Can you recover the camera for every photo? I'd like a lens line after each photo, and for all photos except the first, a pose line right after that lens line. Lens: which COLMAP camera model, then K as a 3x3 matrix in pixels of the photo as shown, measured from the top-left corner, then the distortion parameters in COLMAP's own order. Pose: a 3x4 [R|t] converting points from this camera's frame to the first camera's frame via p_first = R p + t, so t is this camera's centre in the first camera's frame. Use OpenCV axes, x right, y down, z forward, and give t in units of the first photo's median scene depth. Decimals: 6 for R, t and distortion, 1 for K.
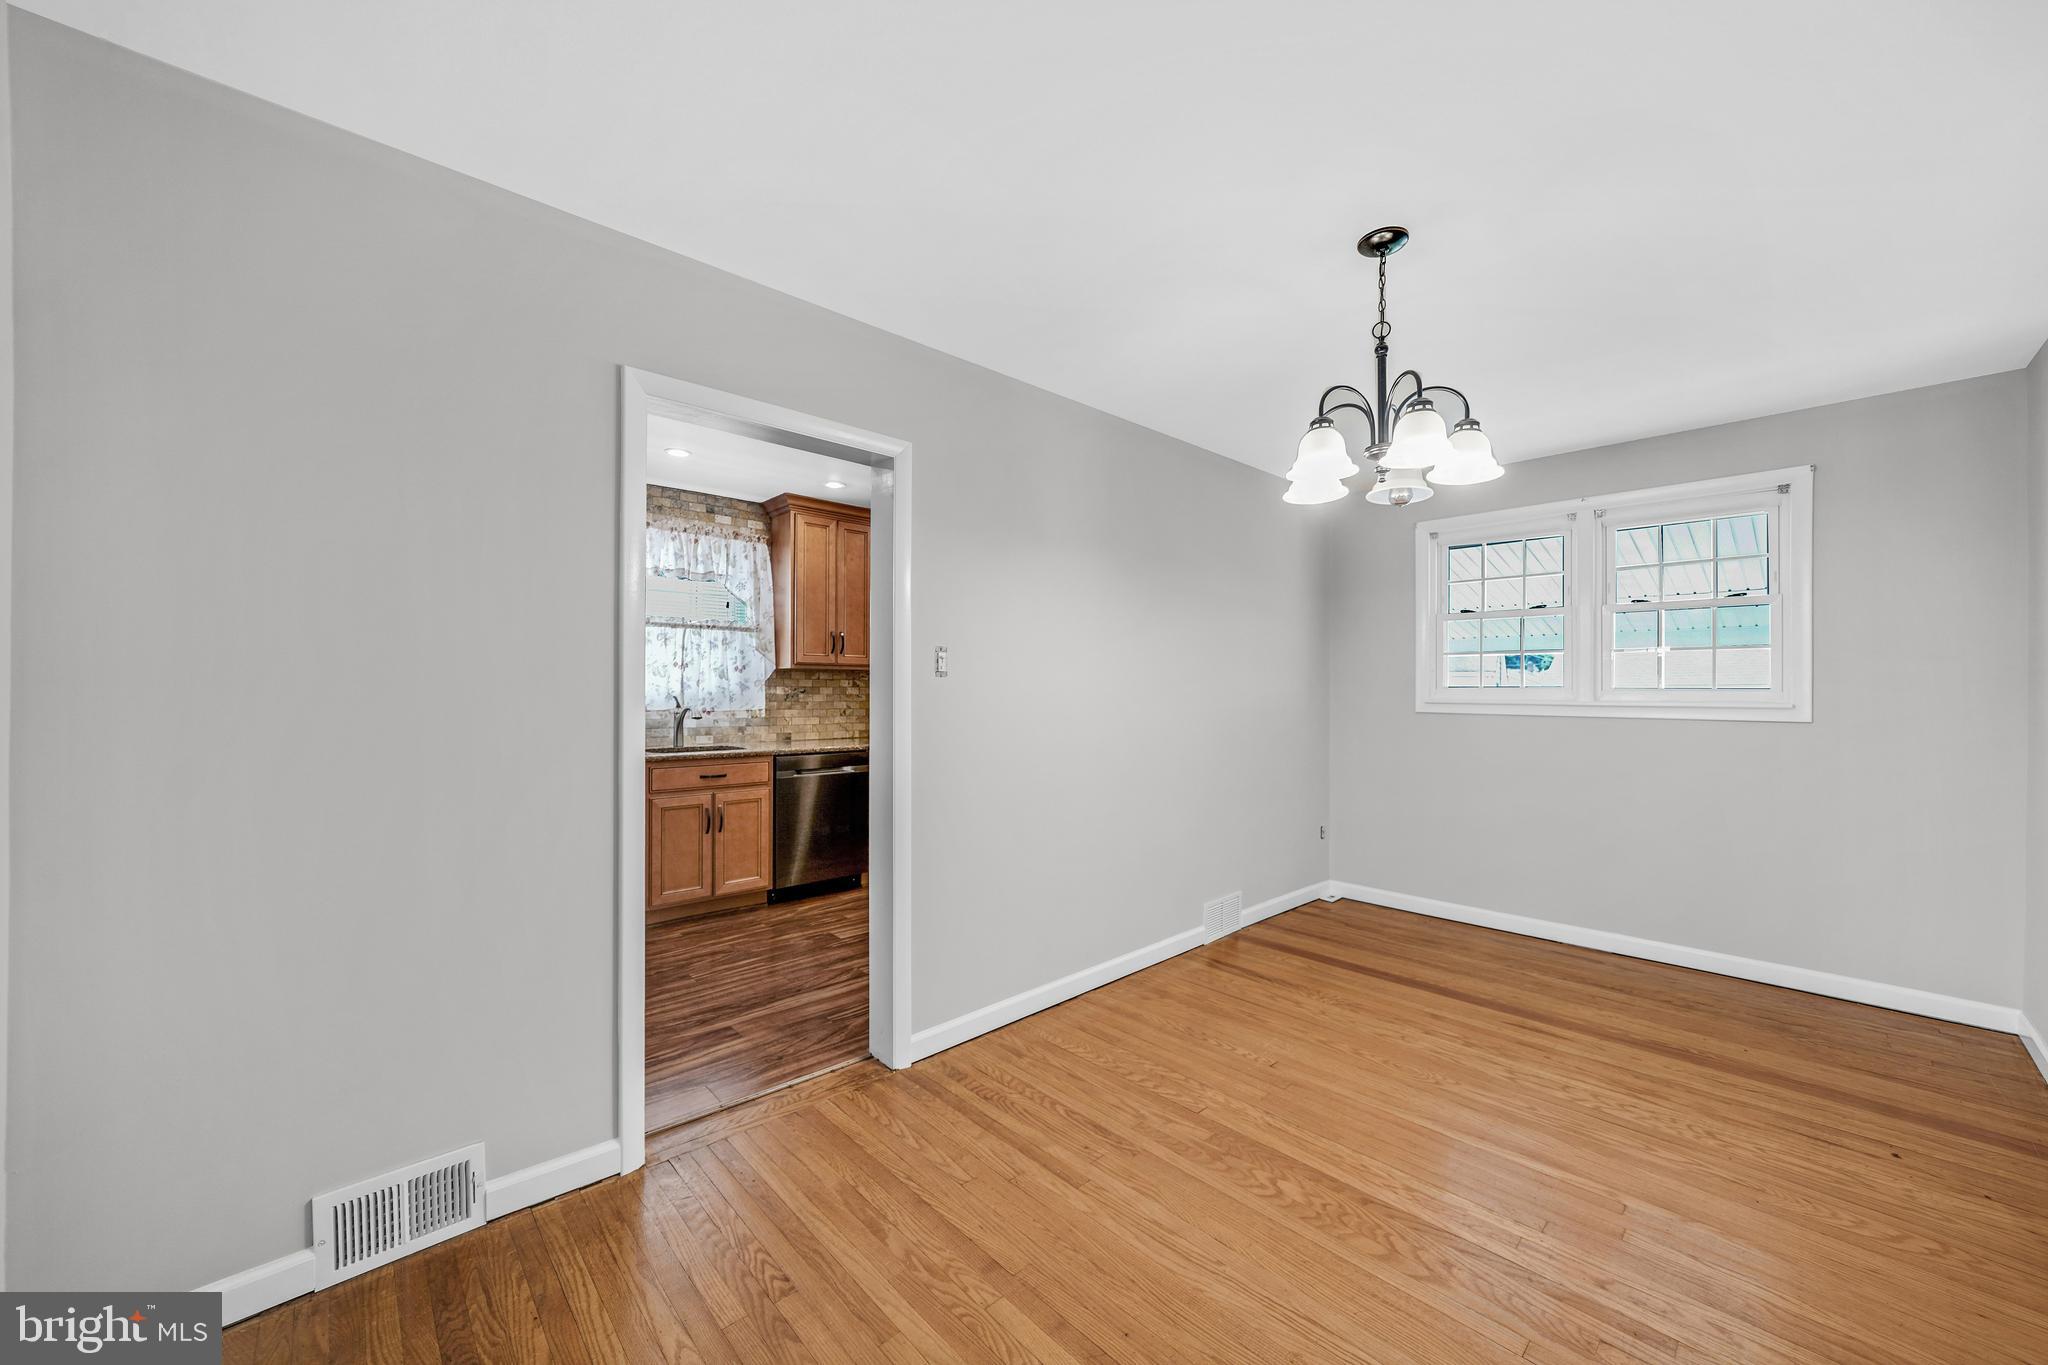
lens RADIAL K [[744.7, 0, 1019.0], [0, 744.7, 683.6], [0, 0, 1]] dist [-0.002049, -0.000166]
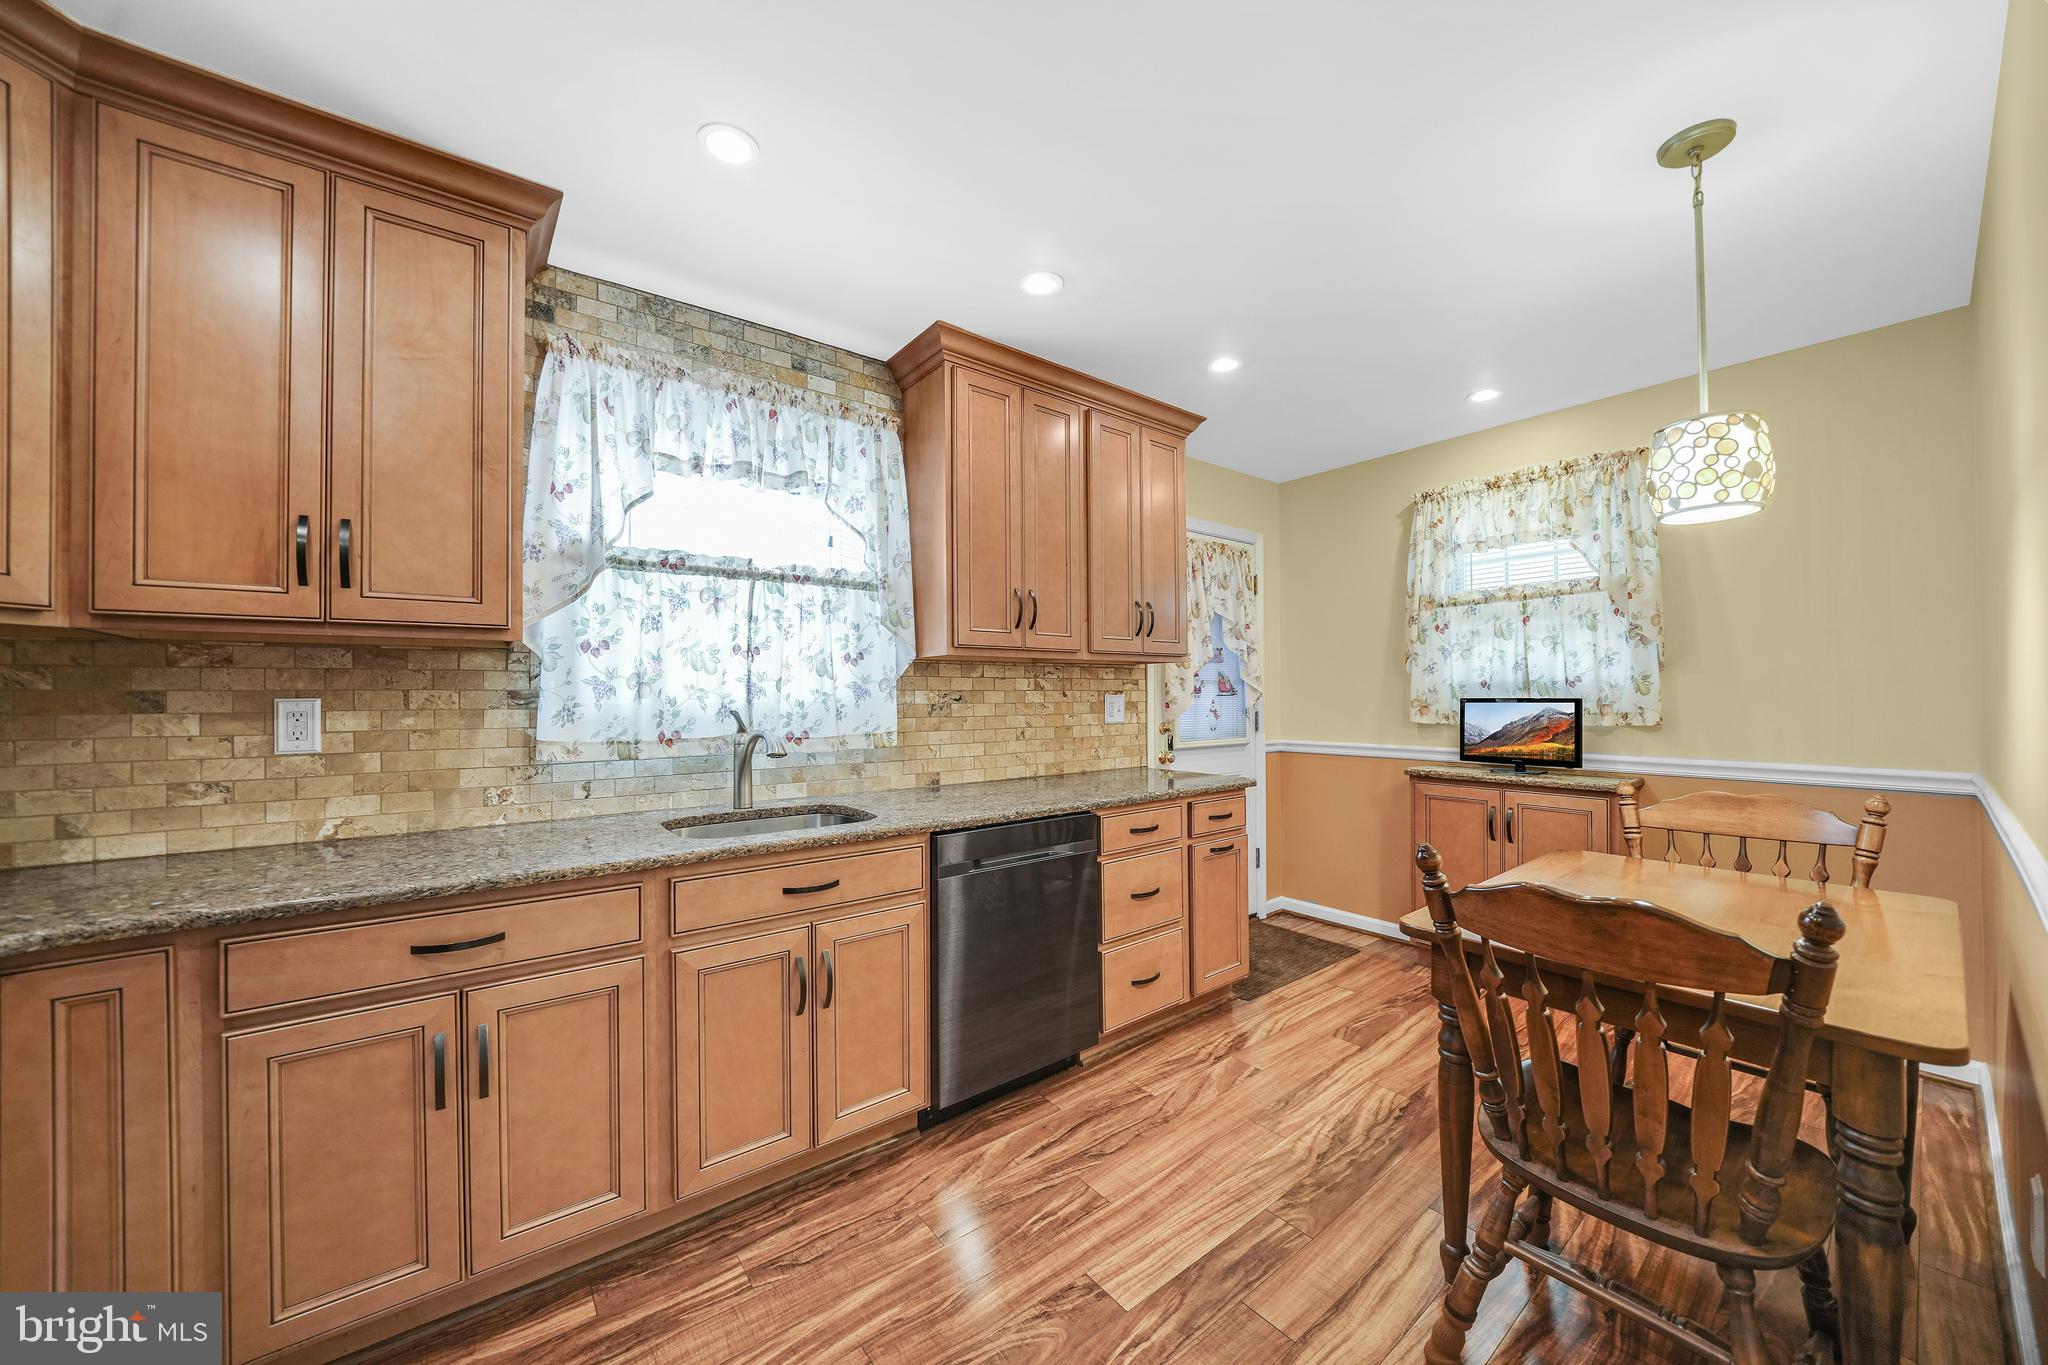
lens RADIAL K [[713.3, 0, 1030.4], [0, 713.3, 689.4], [0, 0, 1]] dist [-0.018398, 0.000029]
pose [[0.997024, -0.007255, -0.076747, -0.214608], [0.007560, 0.999965, 0.003685, 0.002023], [0.076717, -0.004254, 0.997044, 0.511004]]
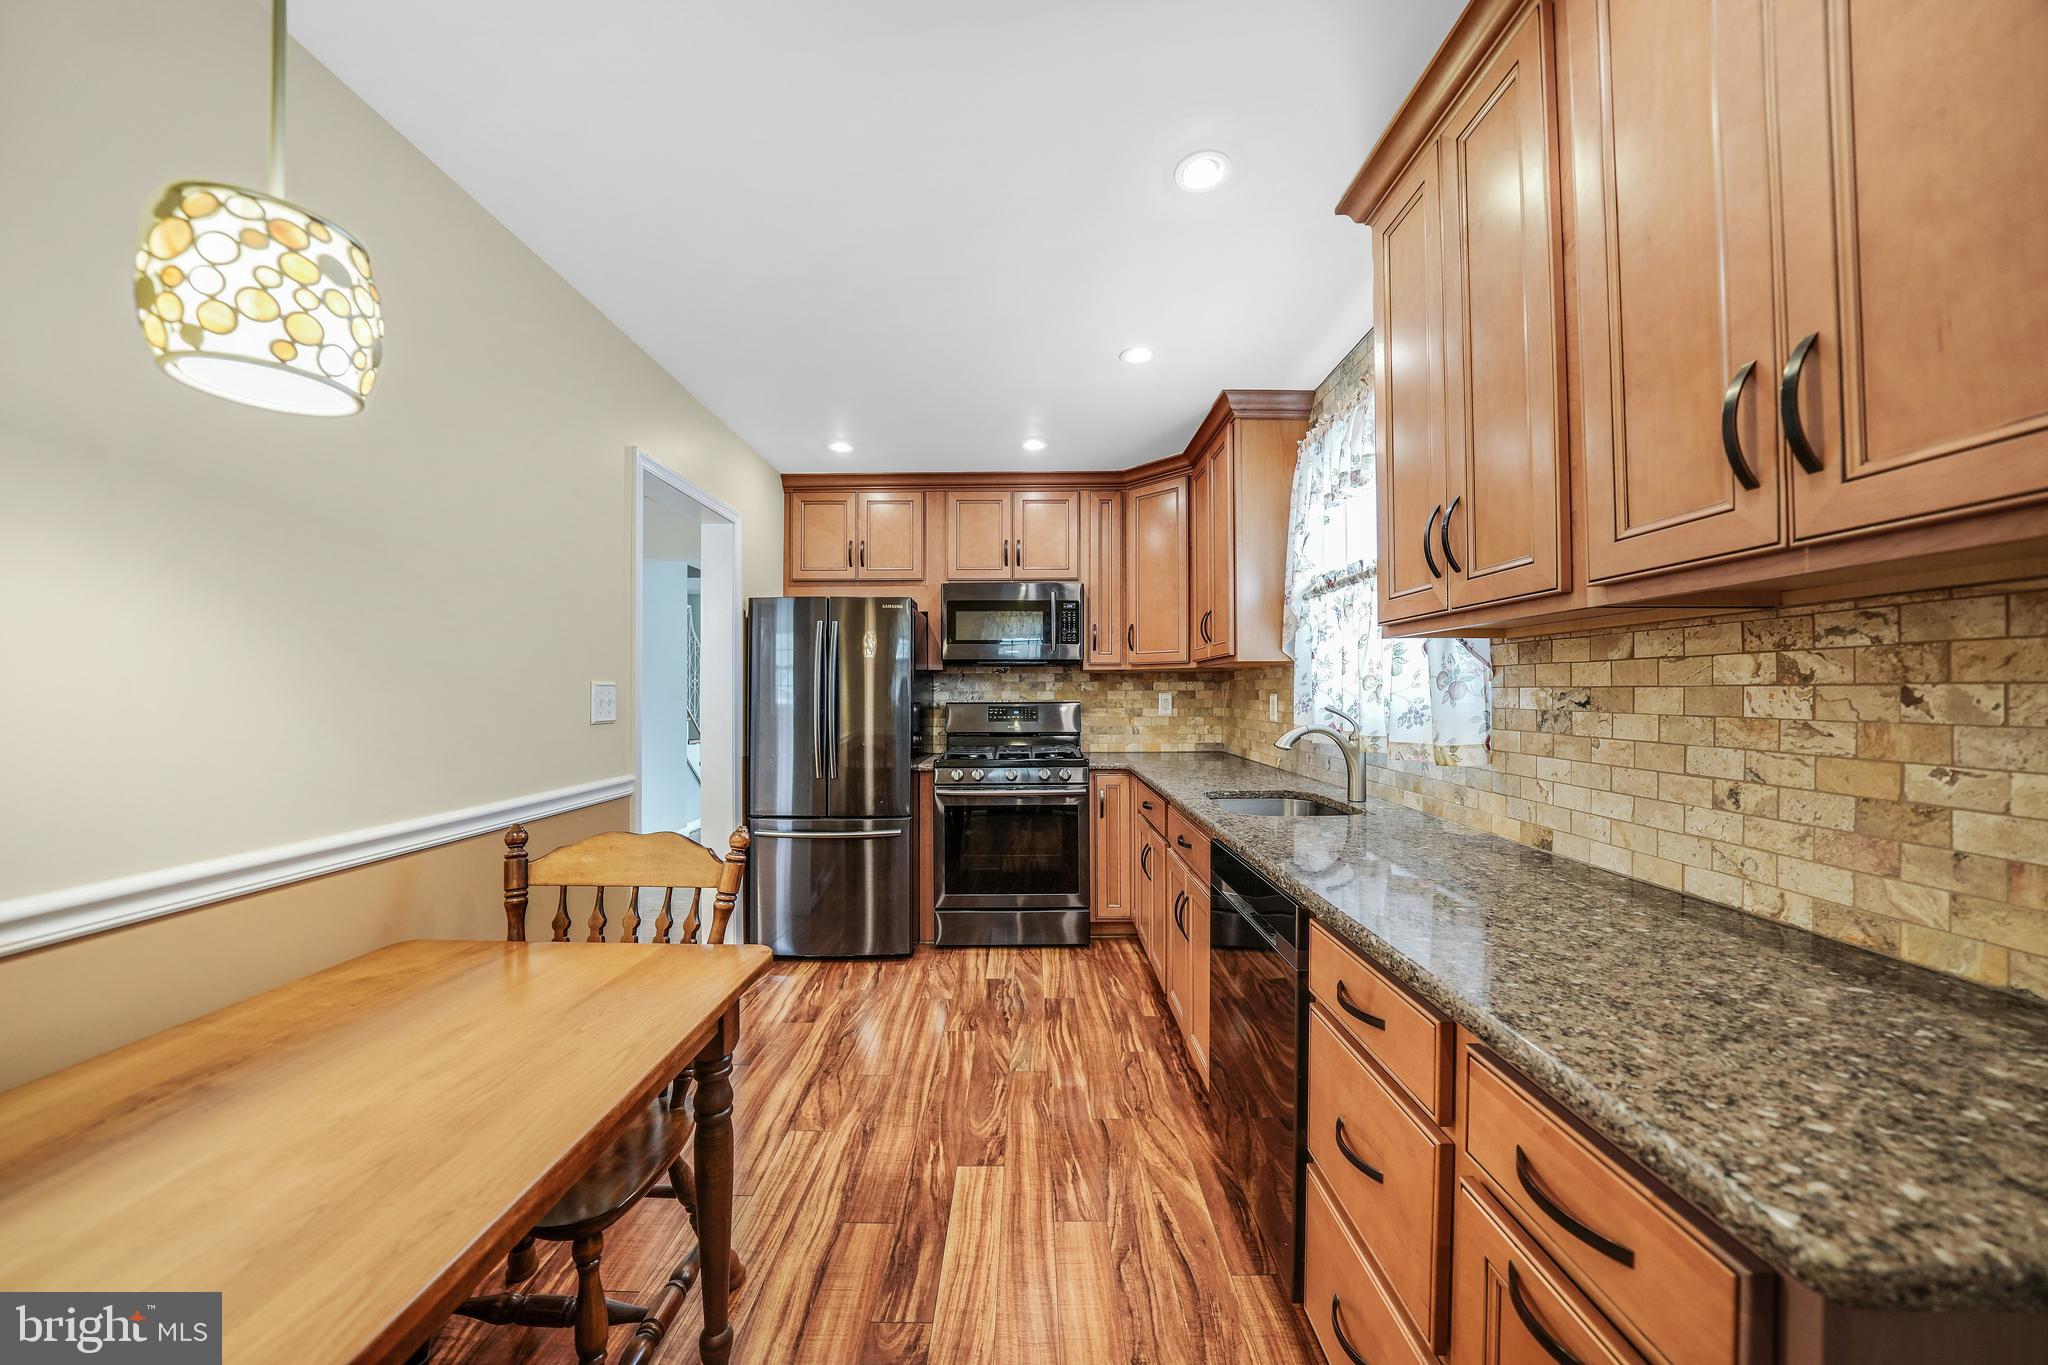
lens RADIAL K [[713.3, 0, 1022.3], [0, 713.3, 686.7], [0, 0, 1]] dist [-0.018398, 0.000029]
pose [[-0.678999, -0.007655, -0.734099, 0.084075], [0.006277, 0.999849, -0.016231, 0.008258], [0.734112, -0.015629, -0.678848, 1.142865]]
